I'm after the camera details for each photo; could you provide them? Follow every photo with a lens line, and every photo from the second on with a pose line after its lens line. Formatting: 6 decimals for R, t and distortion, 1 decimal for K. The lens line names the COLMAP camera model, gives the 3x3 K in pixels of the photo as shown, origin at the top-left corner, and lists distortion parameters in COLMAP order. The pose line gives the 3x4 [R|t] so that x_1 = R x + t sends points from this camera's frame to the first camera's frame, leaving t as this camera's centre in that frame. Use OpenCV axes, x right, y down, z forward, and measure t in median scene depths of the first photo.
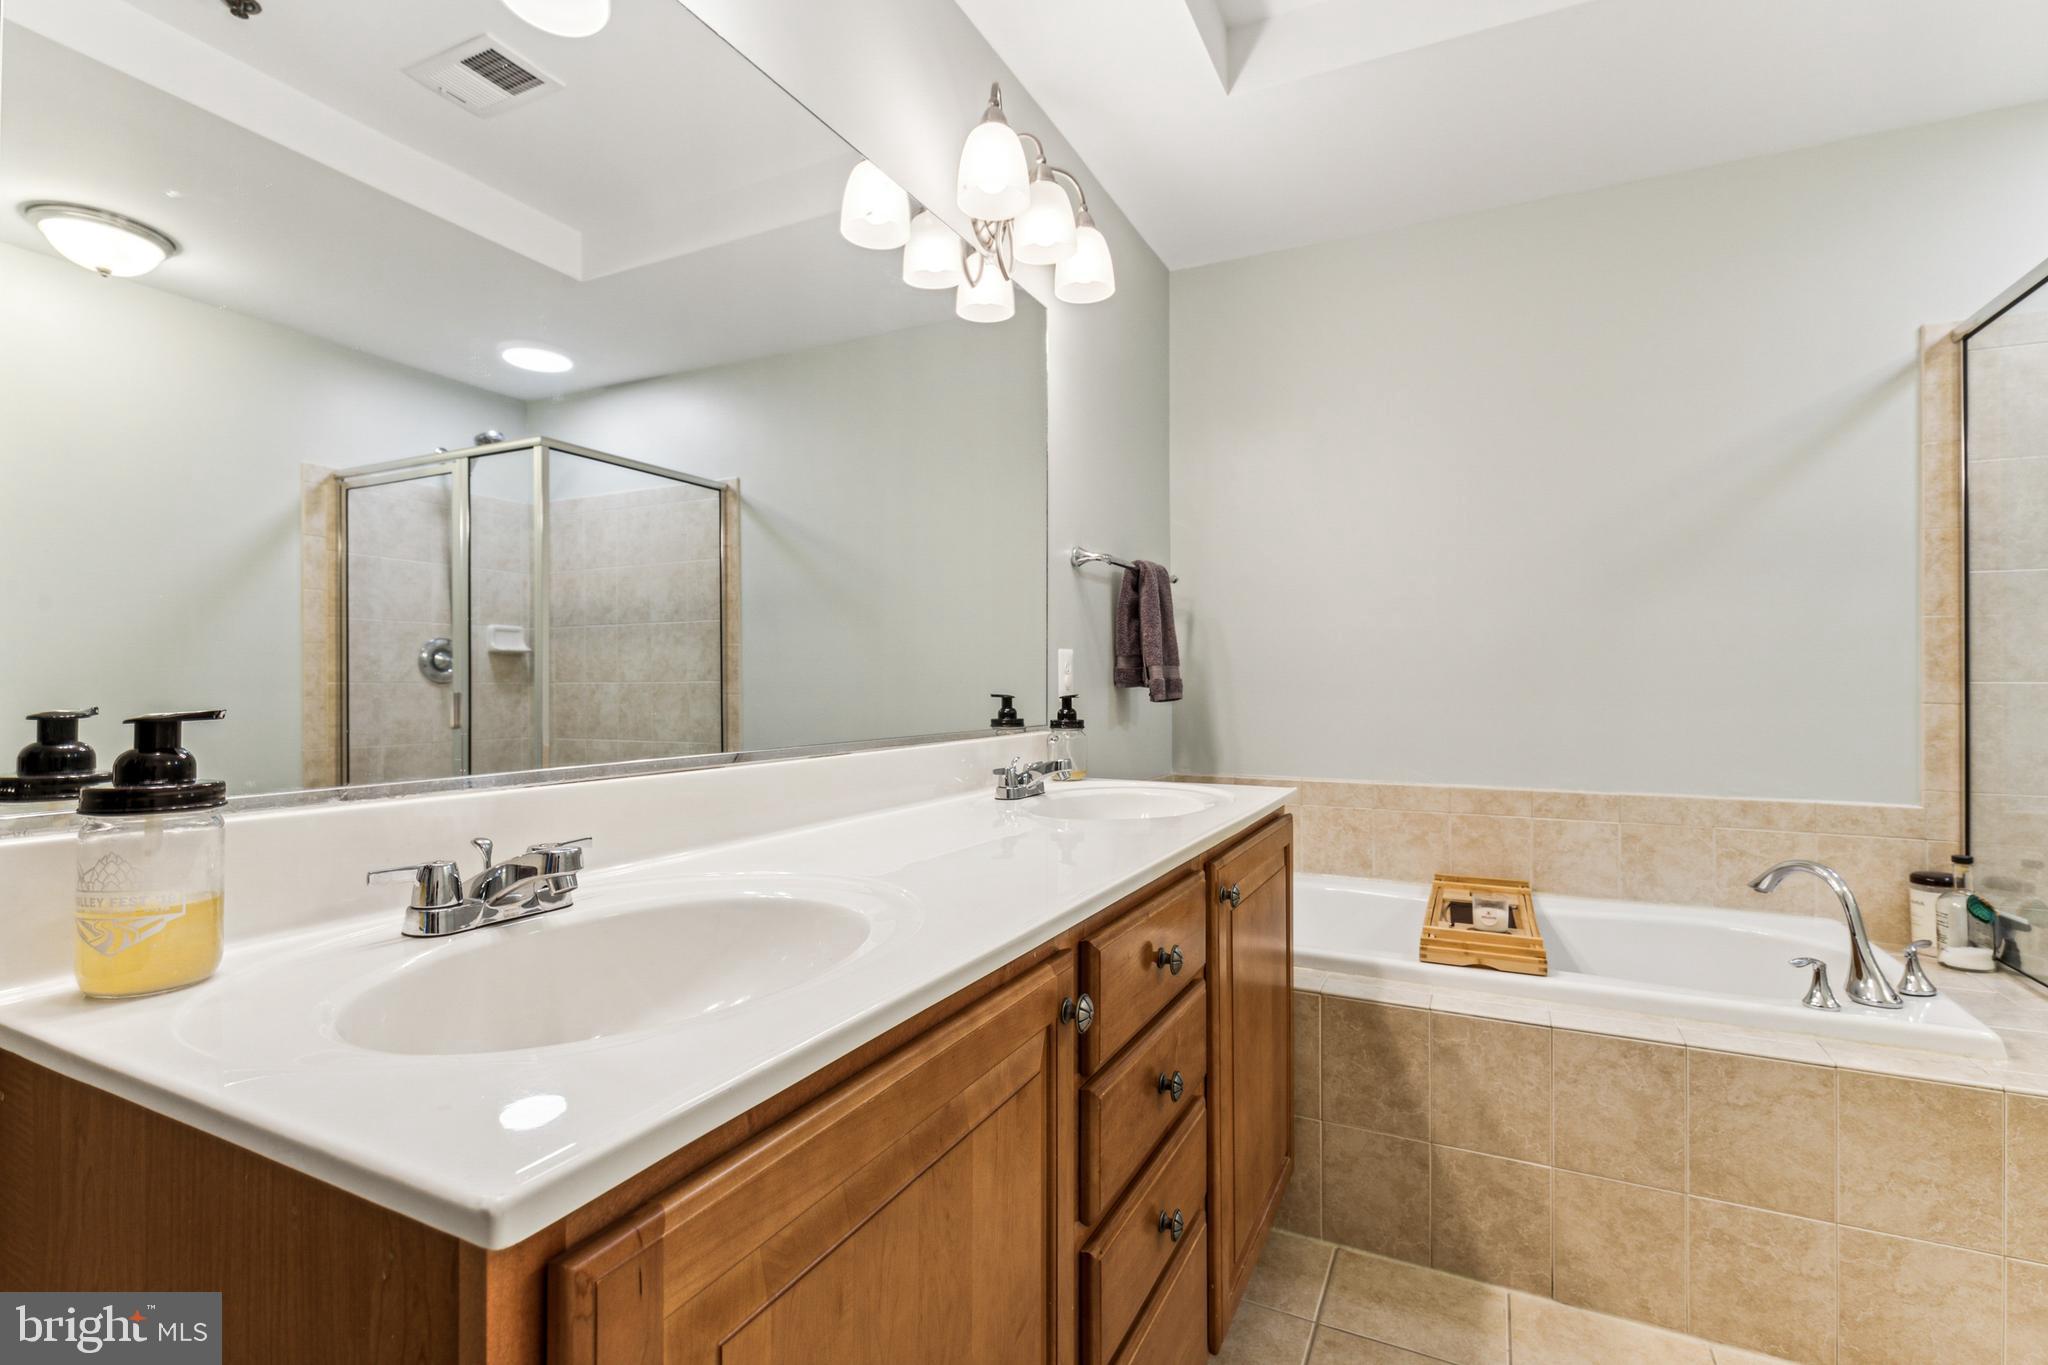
lens RADIAL K [[949.7, 0, 1020.2], [0, 949.7, 669.4], [0, 0, 1]] dist [-0.003821, -0.001209]
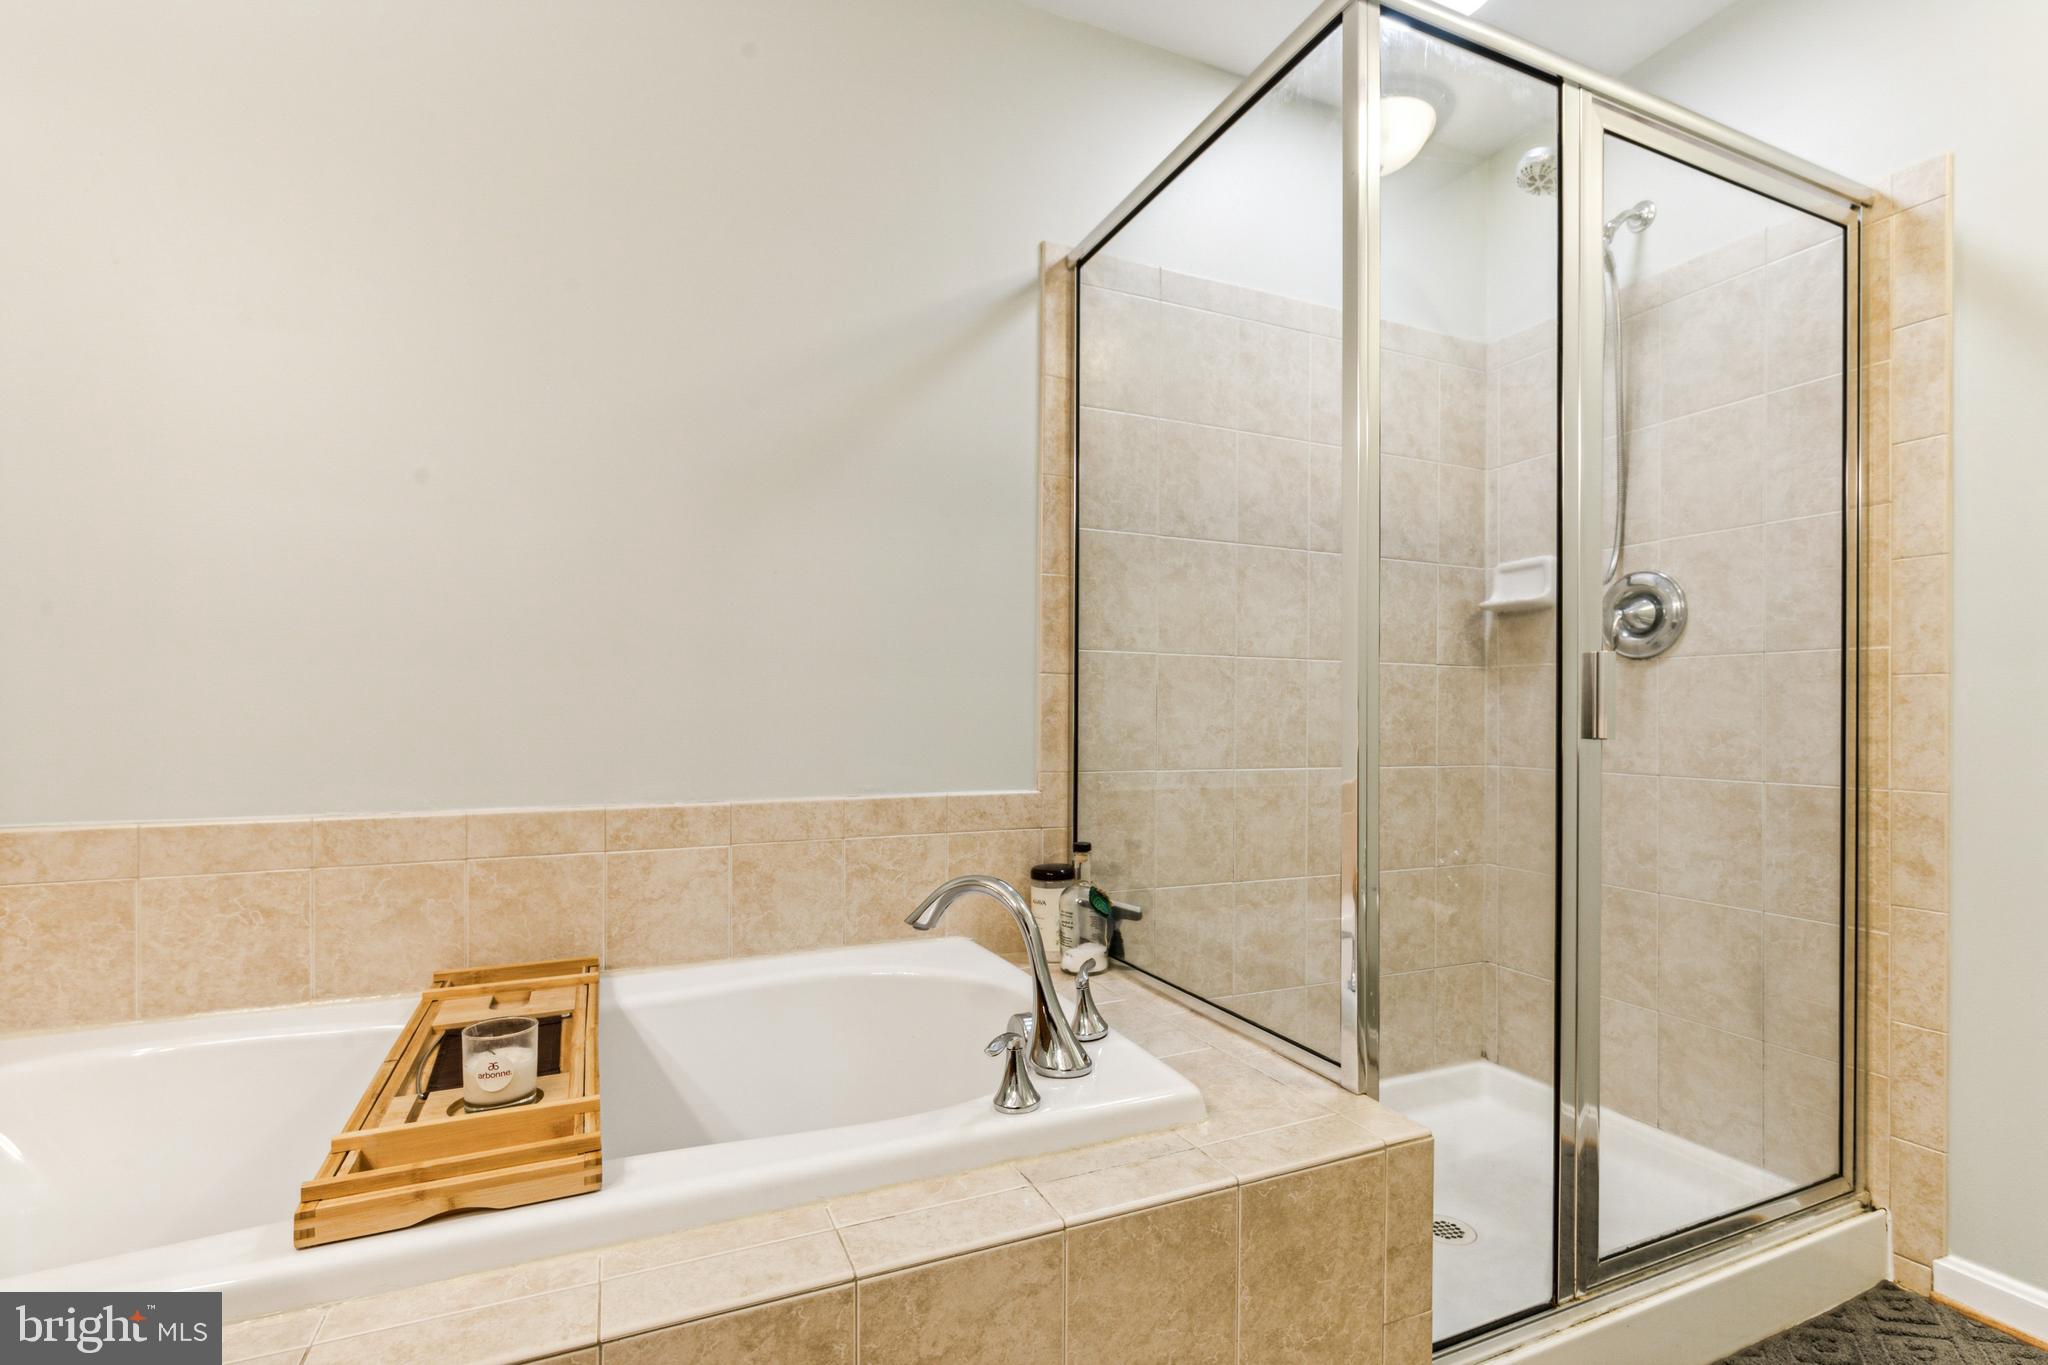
lens RADIAL K [[936.6, 0, 1029.6], [0, 936.6, 713.7], [0, 0, 1]] dist [0.002847, 0.000034]
pose [[0.635193, -0.000515, 0.772353, 0.278656], [-0.009459, 0.999920, 0.008446, 0.066286], [-0.772295, -0.012671, 0.635137, 0.455274]]
